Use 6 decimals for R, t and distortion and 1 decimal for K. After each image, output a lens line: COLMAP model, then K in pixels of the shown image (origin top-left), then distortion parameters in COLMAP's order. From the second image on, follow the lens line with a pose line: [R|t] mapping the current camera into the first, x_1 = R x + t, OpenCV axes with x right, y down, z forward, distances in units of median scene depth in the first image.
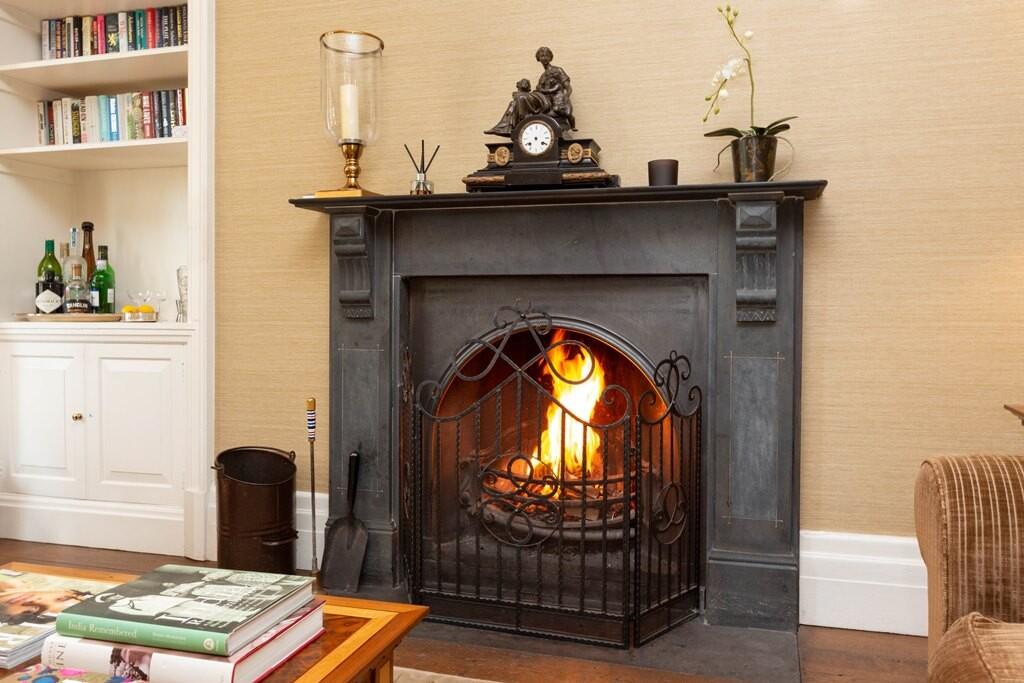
lens RADIAL K [[755.7, 0, 560.3], [0, 755.7, 302.8], [0, 0, 1]] dist [0.000762, 0.010115]
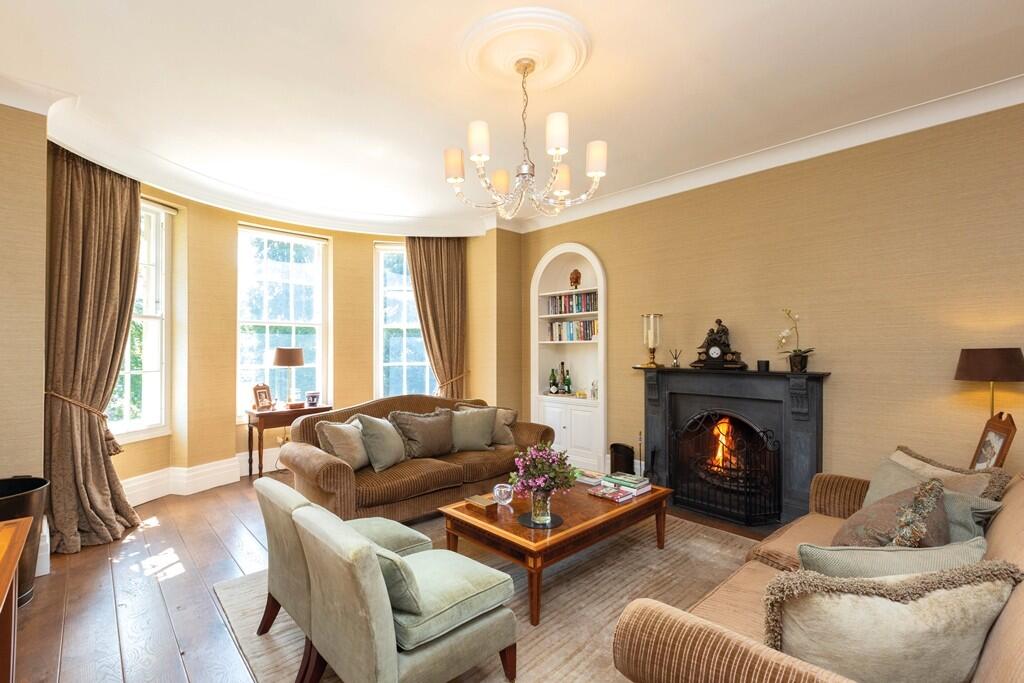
lens RADIAL K [[460.7, 0, 503.5], [0, 460.7, 342.1], [0, 0, 1]] dist [-0.005276, 0.000310]
pose [[0.847374, -0.006475, -0.530956, 0.212779], [0.001107, 0.999945, -0.010428, -0.224730], [0.530995, 0.008248, 0.847335, -0.933567]]
